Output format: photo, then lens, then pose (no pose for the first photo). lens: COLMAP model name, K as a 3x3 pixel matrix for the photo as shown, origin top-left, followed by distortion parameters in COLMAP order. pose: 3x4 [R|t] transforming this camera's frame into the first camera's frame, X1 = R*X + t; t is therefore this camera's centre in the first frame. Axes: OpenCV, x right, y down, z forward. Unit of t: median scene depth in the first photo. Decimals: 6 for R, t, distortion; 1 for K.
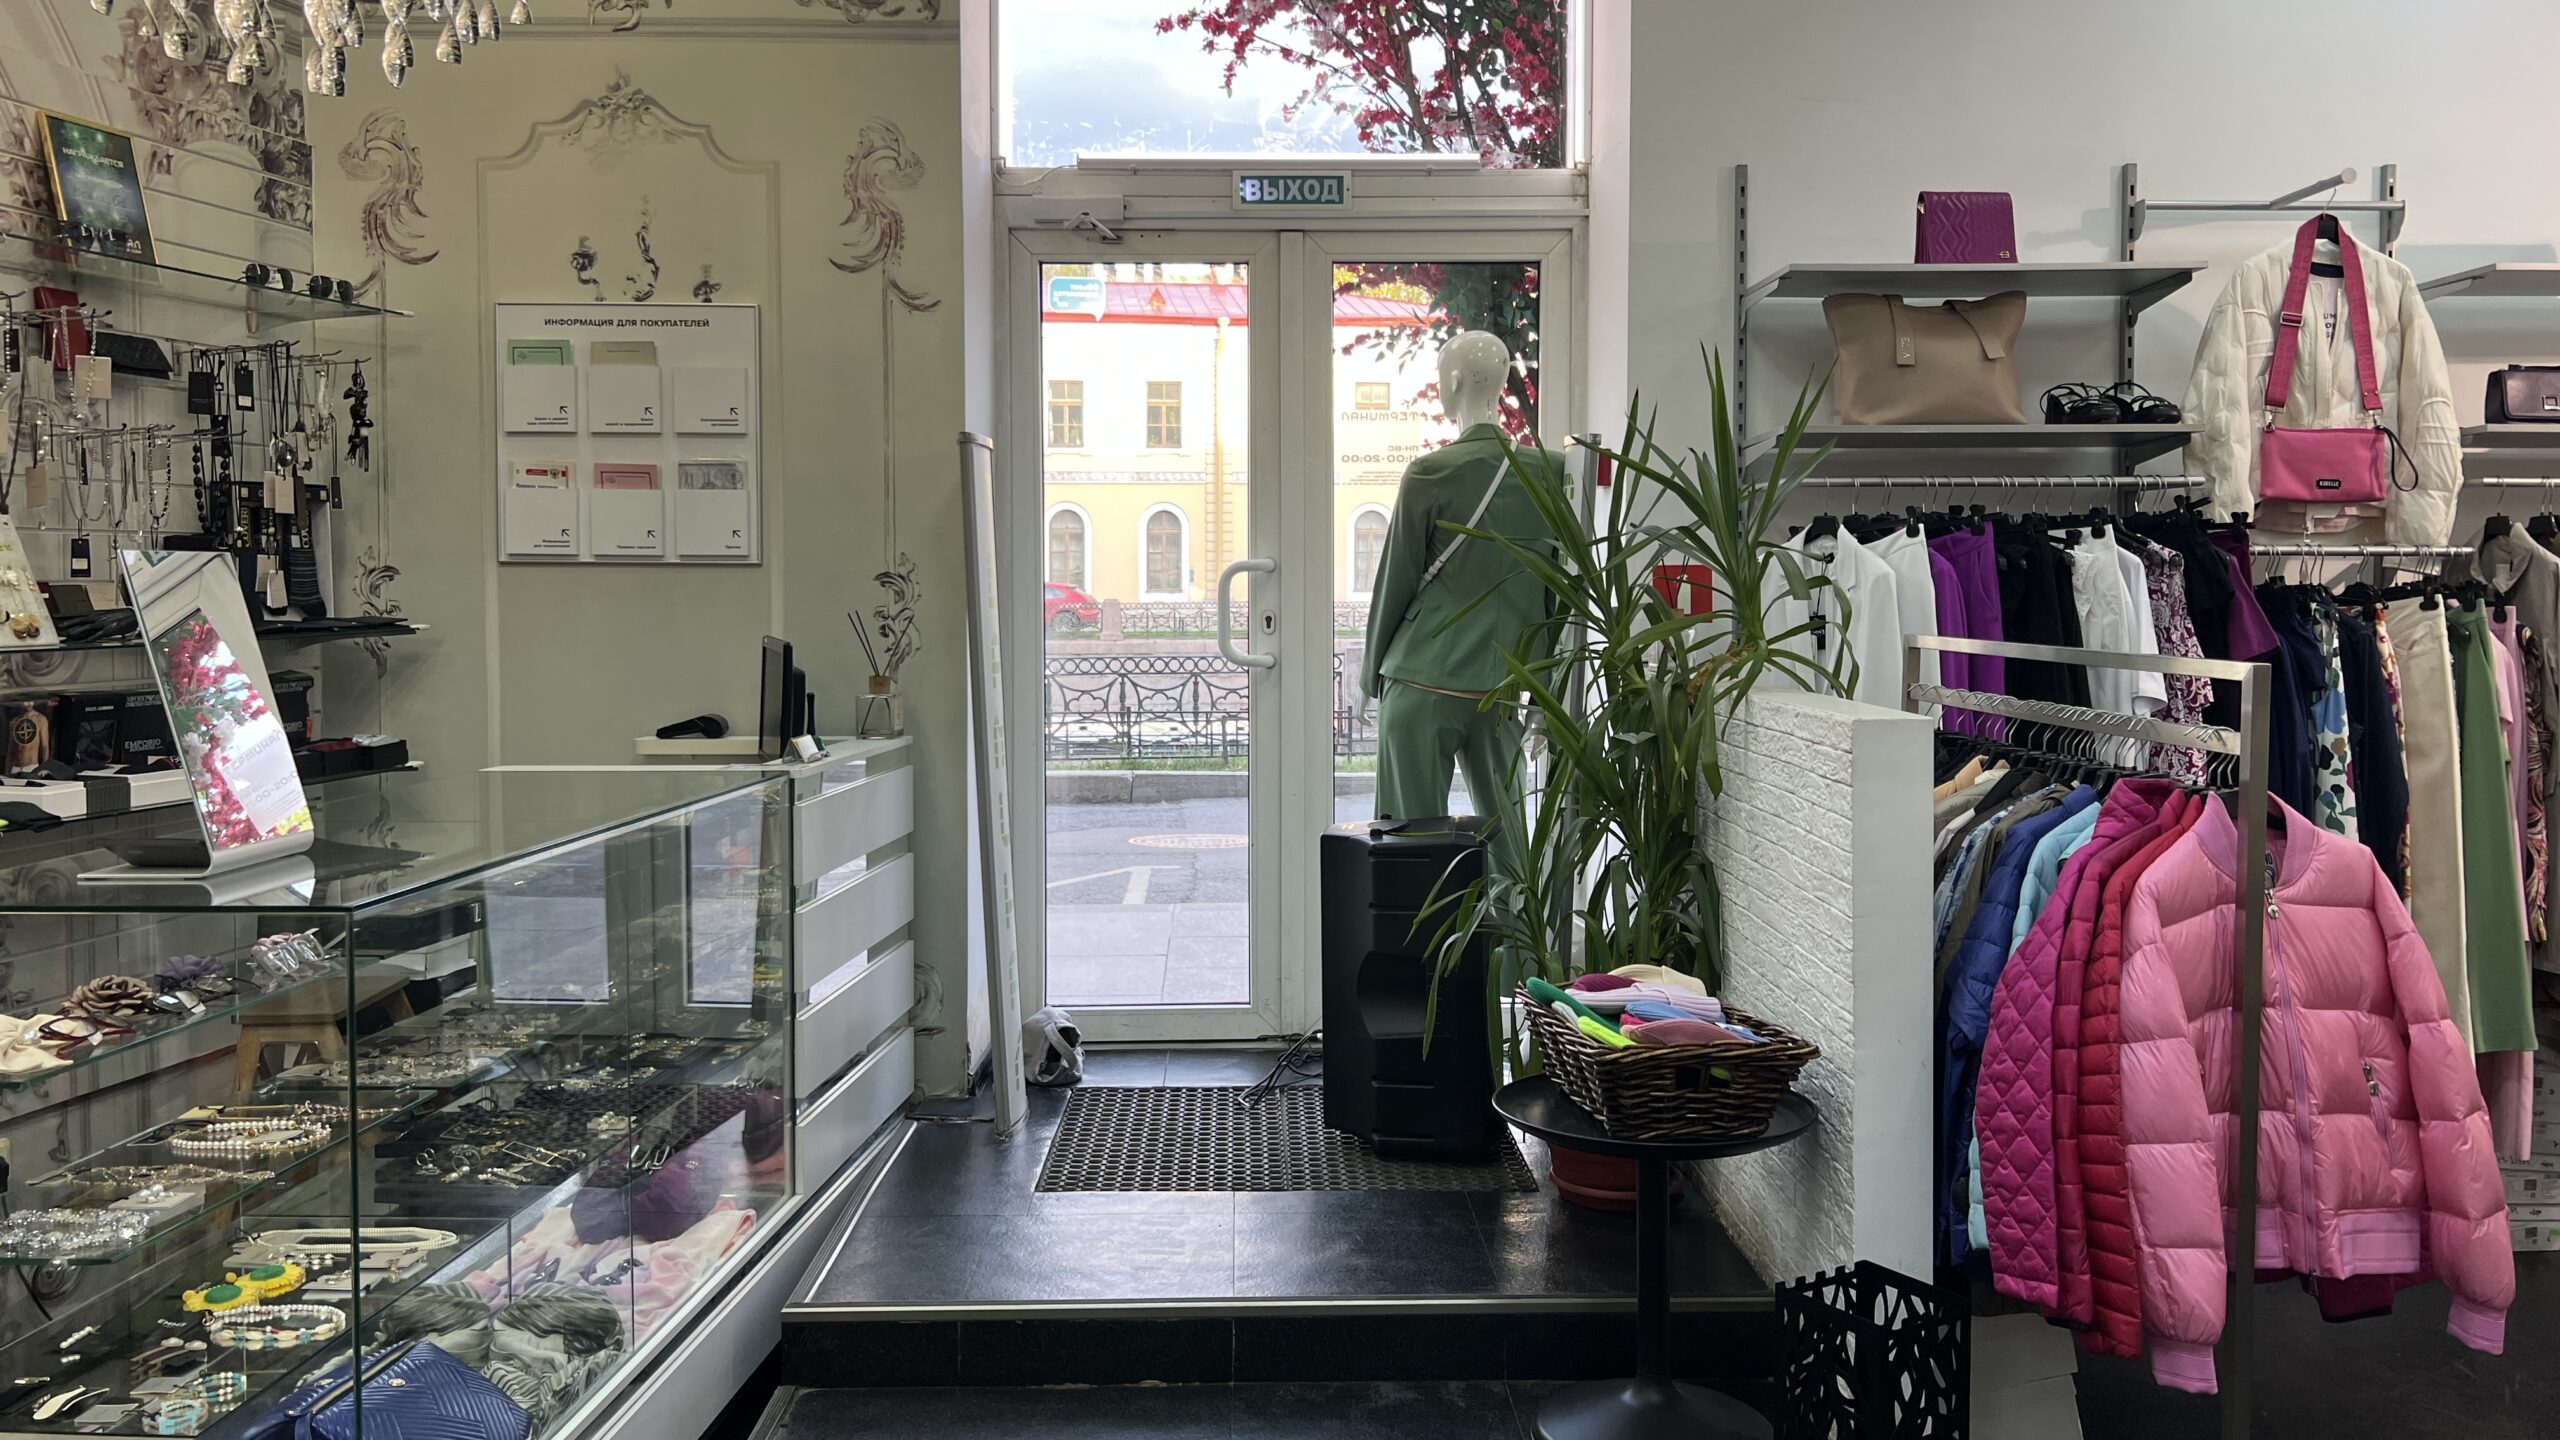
lens RADIAL K [[1880.0, 0, 1288.4], [0, 1880.0, 636.1], [0, 0, 1]] dist [0.053494, -0.067641]
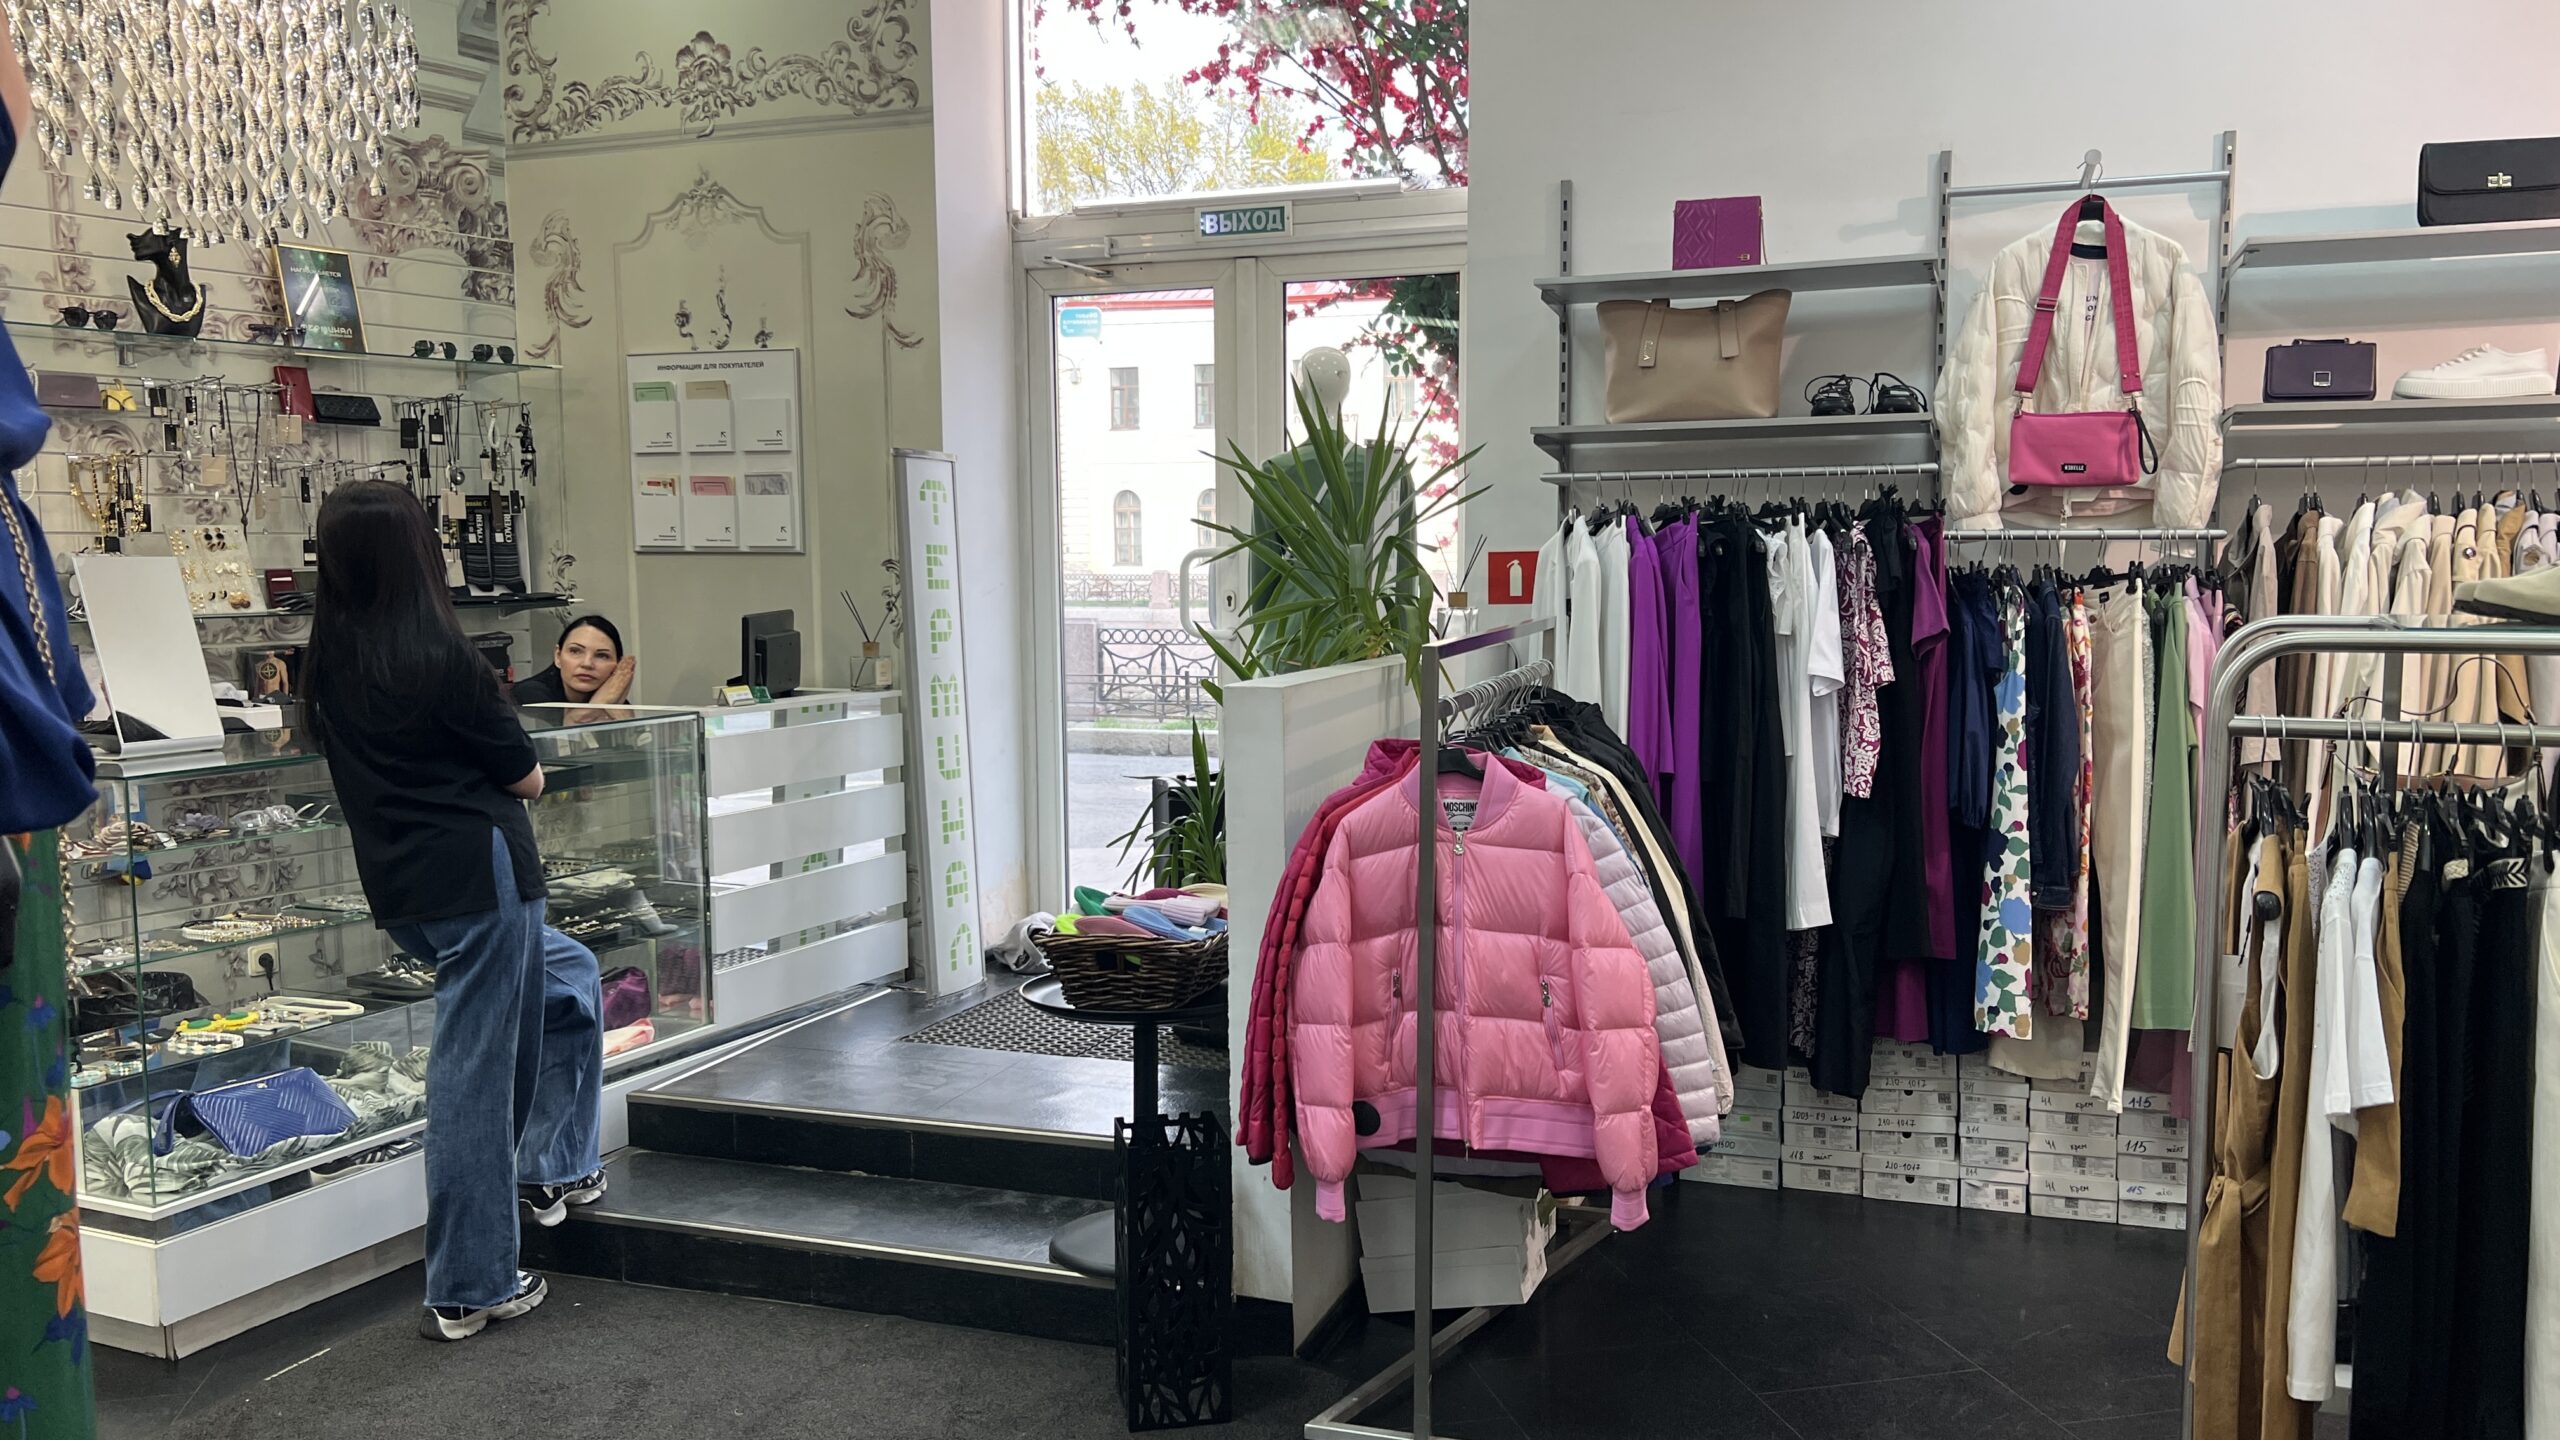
lens RADIAL K [[1886.4, 0, 1313.7], [0, 1886.4, 730.0], [0, 0, 1]] dist [0.069296, -0.115655]
pose [[0.937965, 0.028368, -0.345569, 0.516223], [-0.005402, 0.997722, 0.067241, -0.006956], [0.346689, -0.061203, 0.935981, -0.094474]]
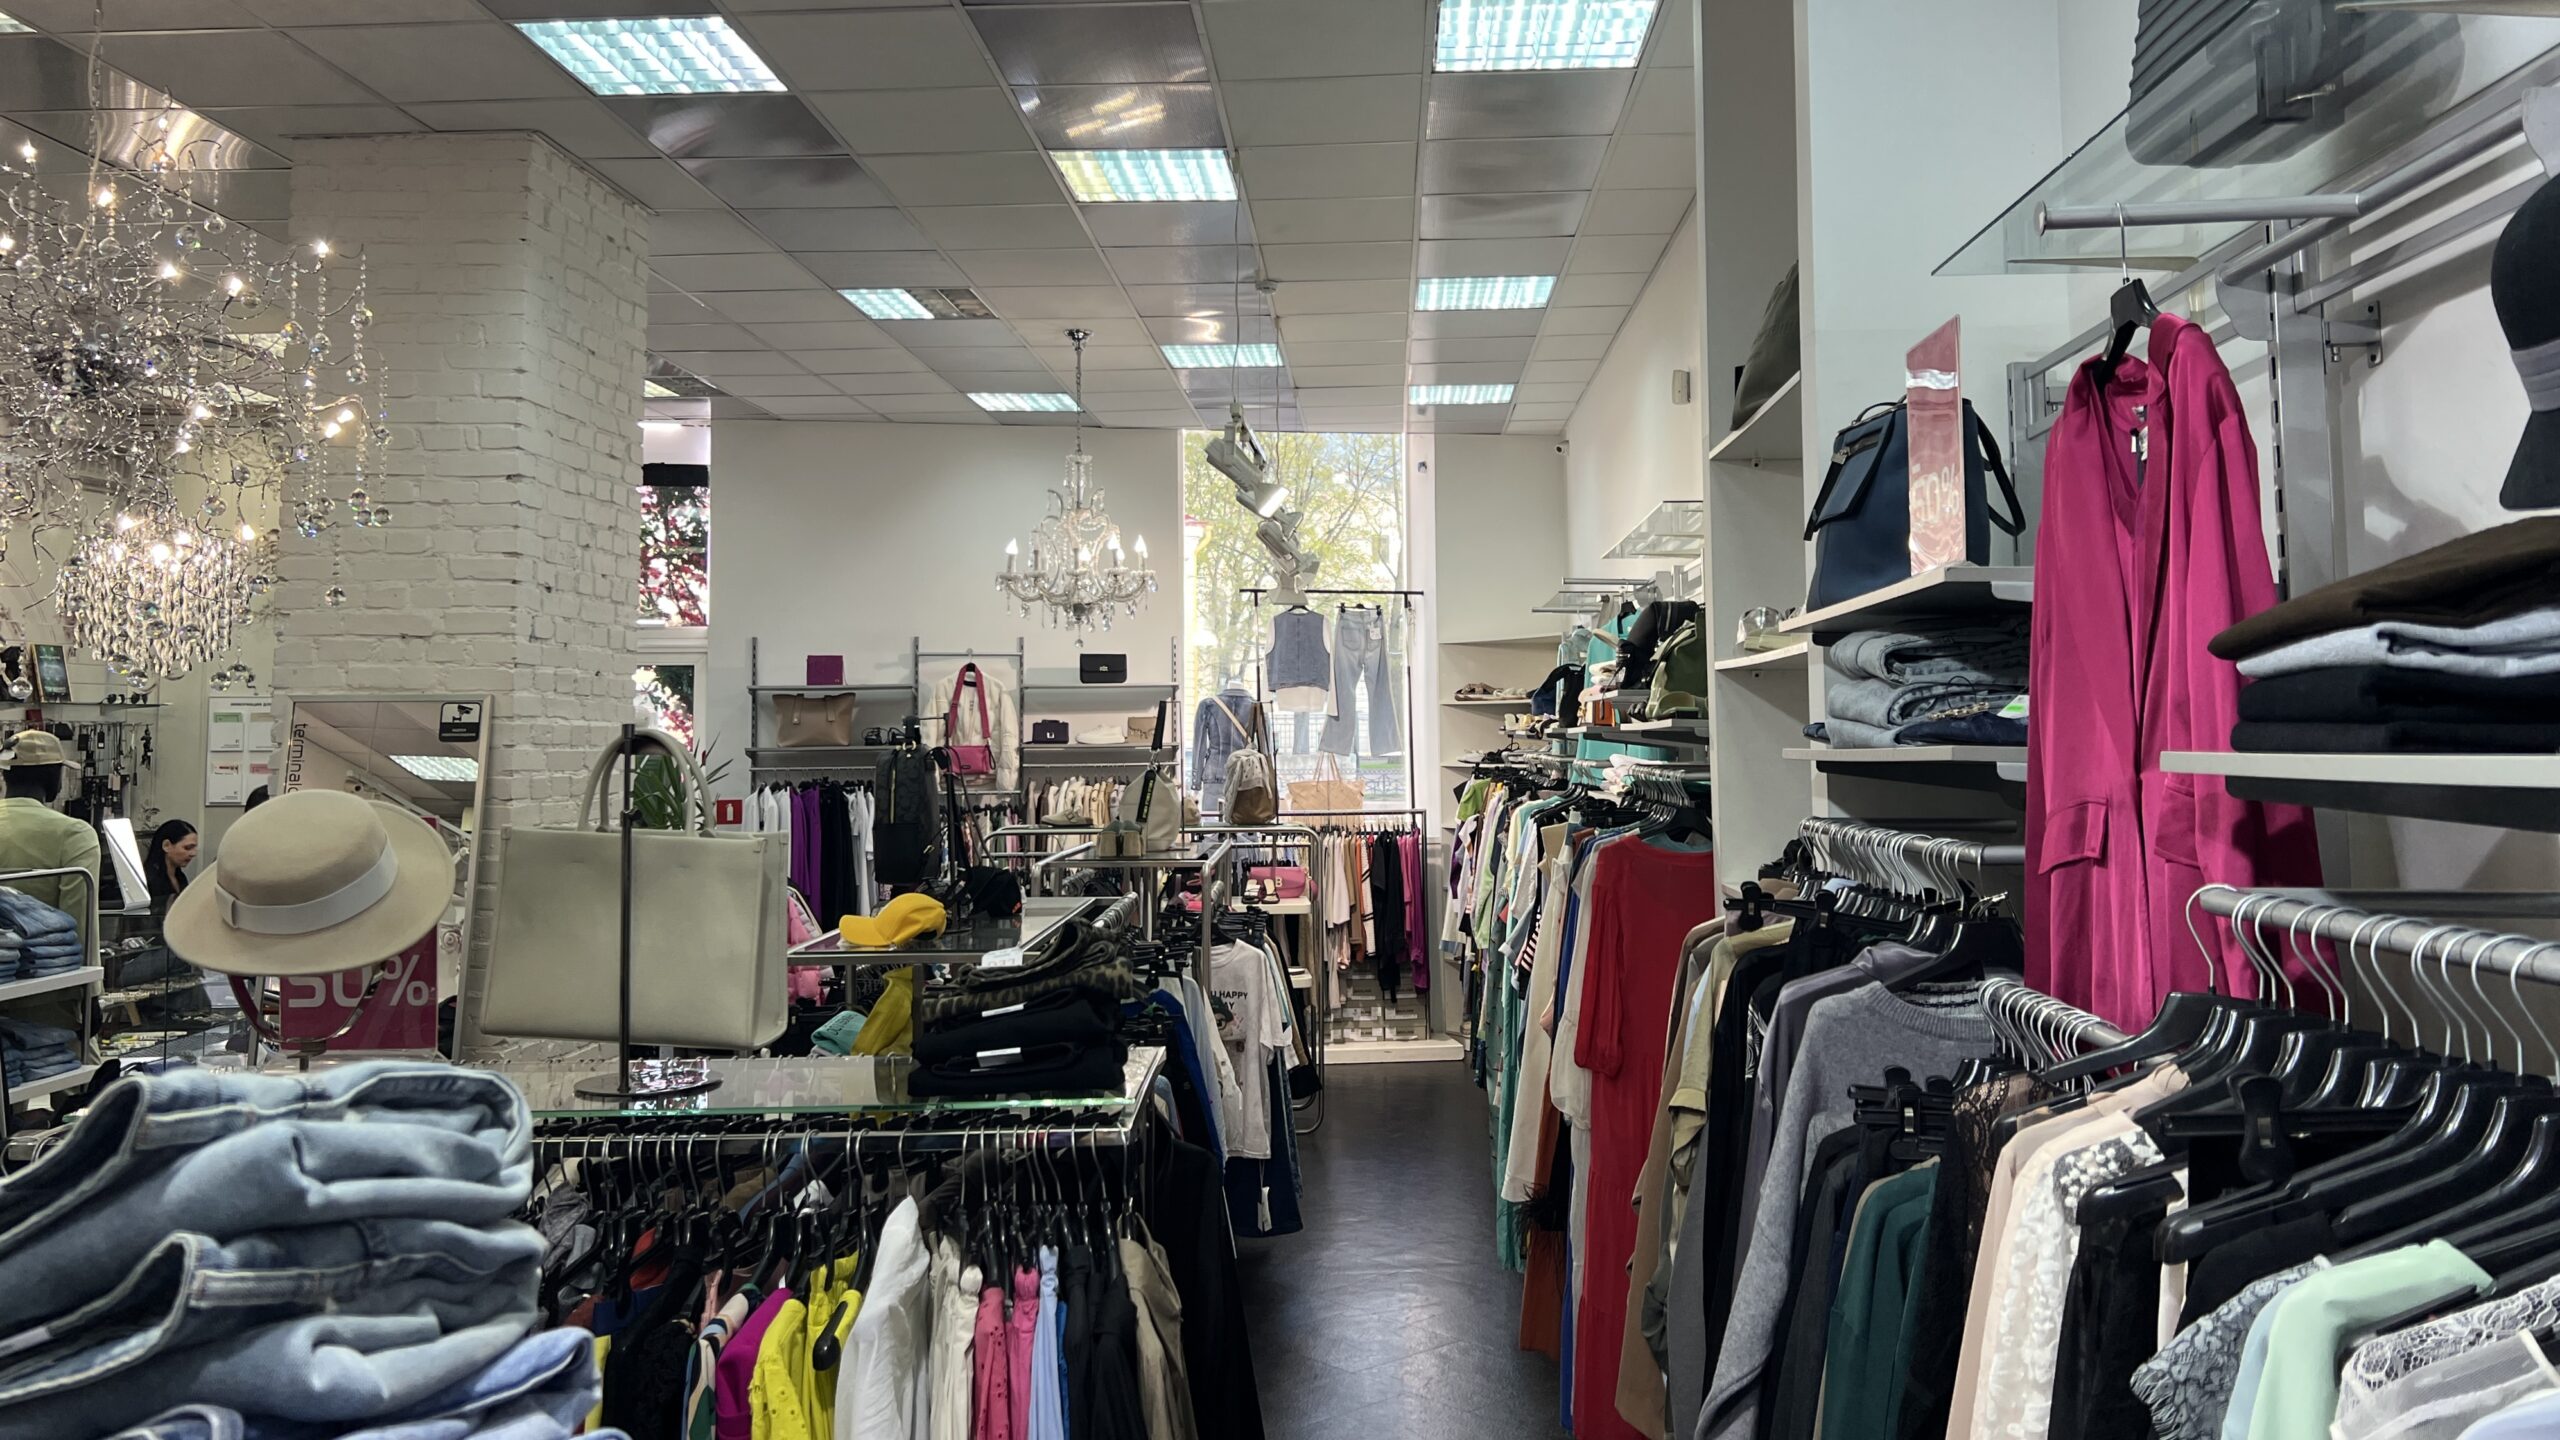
lens RADIAL K [[1880.0, 0, 1288.4], [0, 1880.0, 636.1], [0, 0, 1]] dist [0.053494, -0.067641]
pose [[0.992263, -0.000741, 0.124148, 0.657693], [0.012664, 0.995370, -0.095276, -0.007452], [-0.123503, 0.096111, 0.987679, -1.595891]]
